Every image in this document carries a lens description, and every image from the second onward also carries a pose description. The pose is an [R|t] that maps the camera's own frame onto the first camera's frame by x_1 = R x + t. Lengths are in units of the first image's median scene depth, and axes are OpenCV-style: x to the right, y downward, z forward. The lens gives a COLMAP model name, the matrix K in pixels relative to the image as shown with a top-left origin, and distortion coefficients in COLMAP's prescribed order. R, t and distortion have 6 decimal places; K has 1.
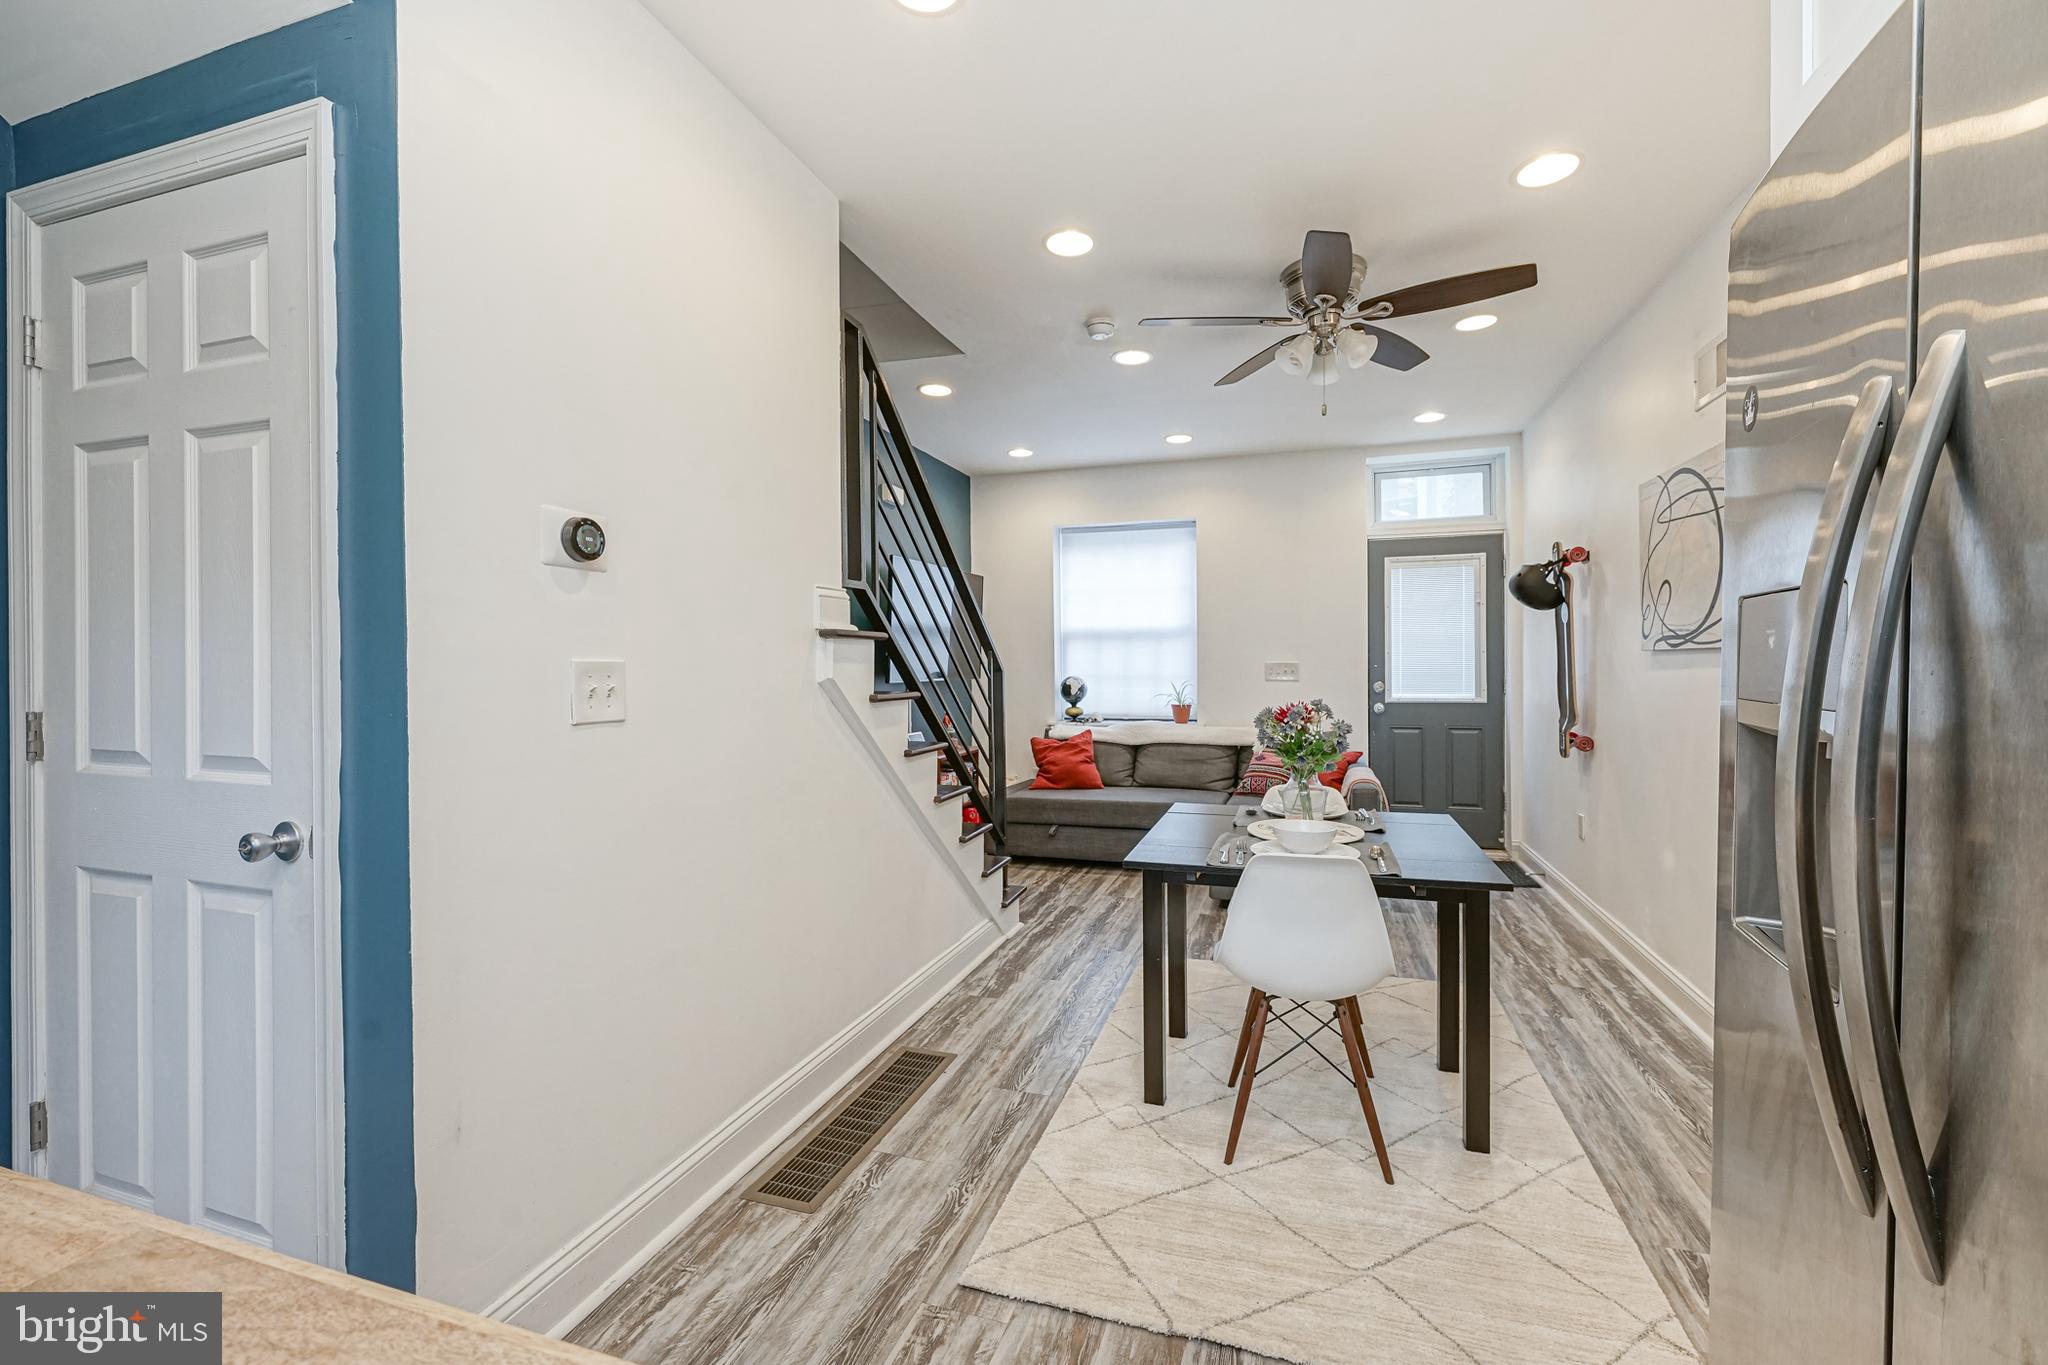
lens RADIAL K [[843.5, 0, 1057.4], [0, 843.5, 674.7], [0, 0, 1]] dist [-0.000943, 0.000086]
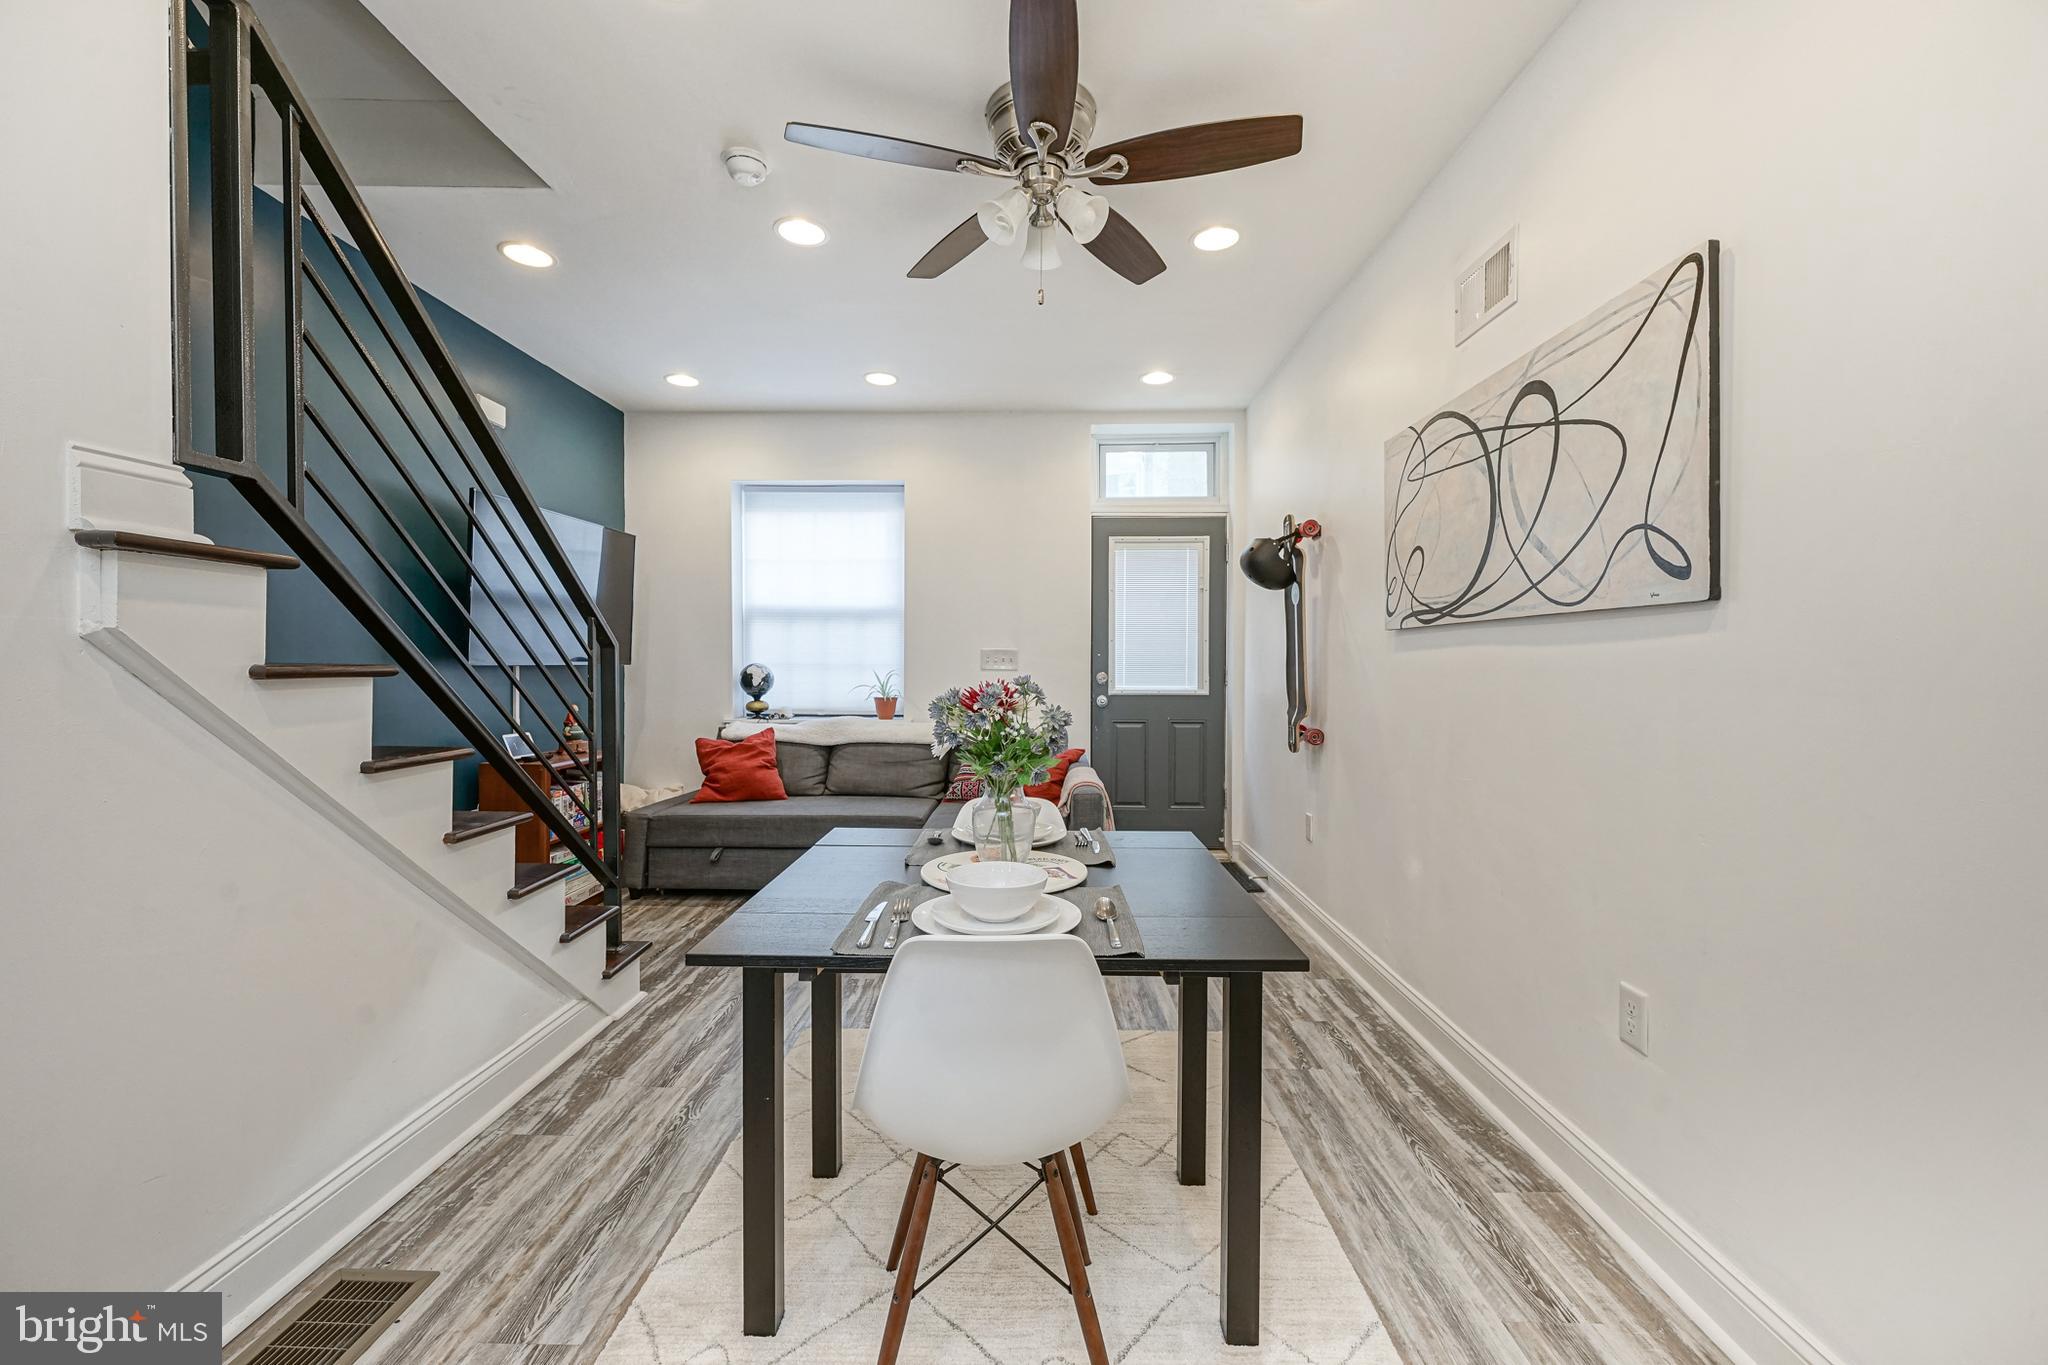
lens RADIAL K [[808.8, 0, 1029.4], [0, 808.8, 680.4], [0, 0, 1]] dist [0.000759, 0.000439]
pose [[0.961333, 0.006432, 0.275313, 0.084484], [-0.007914, 0.999960, 0.004273, 0.018702], [-0.275275, -0.006287, 0.961345, 0.235798]]
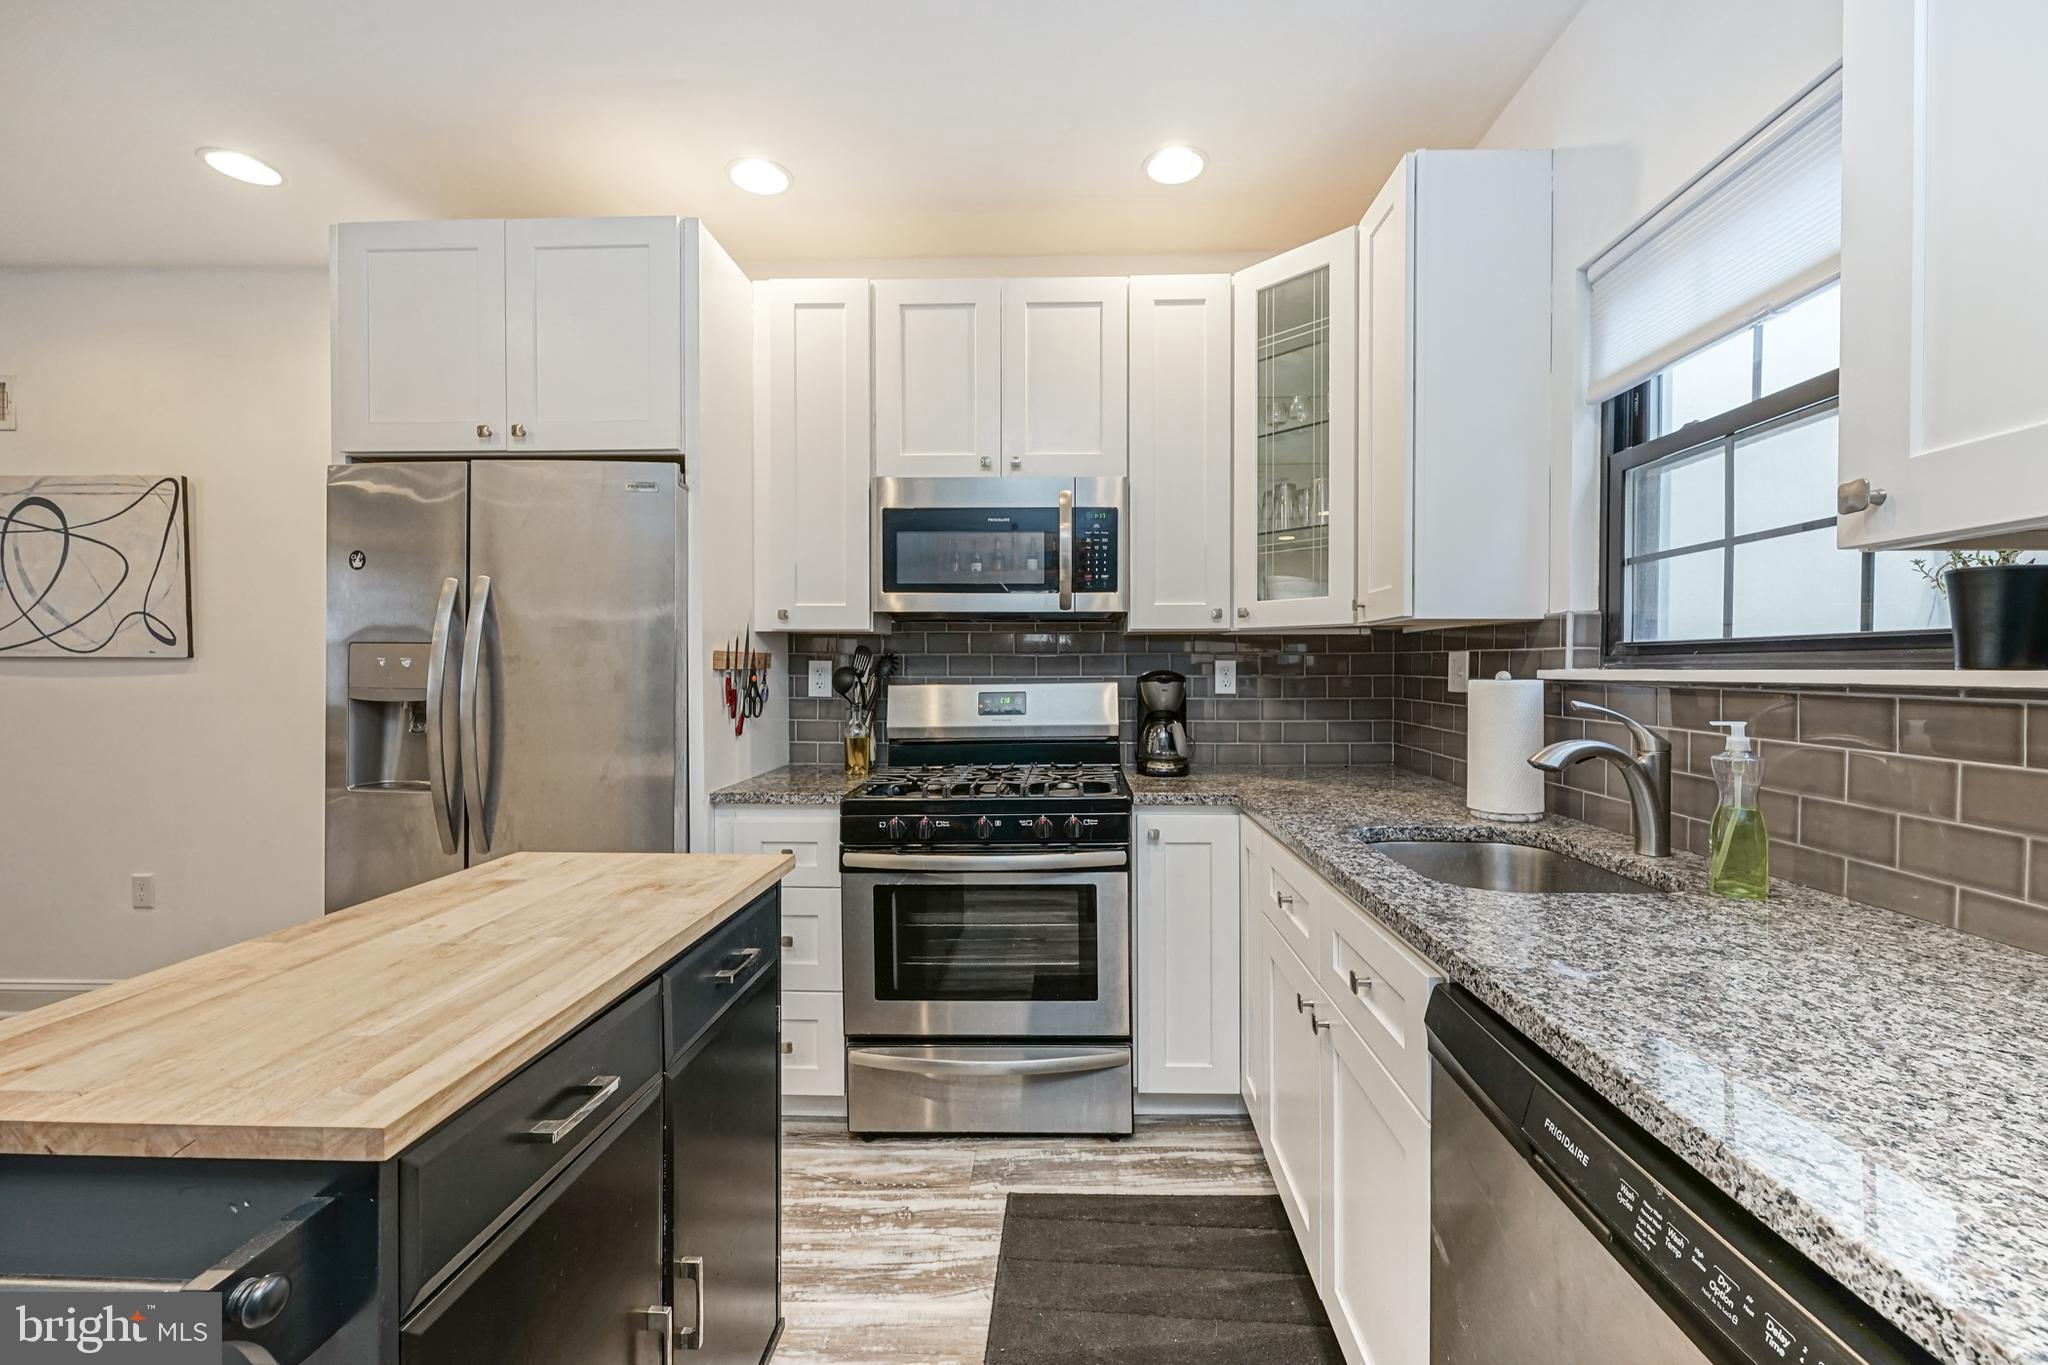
lens RADIAL K [[843.5, 0, 1057.4], [0, 843.5, 674.7], [0, 0, 1]] dist [-0.000943, 0.000086]
pose [[-0.277537, -0.006128, 0.960695, -0.463671], [0.012605, 0.999870, 0.010020, -0.001278], [-0.960632, 0.014890, -0.277424, -0.036435]]
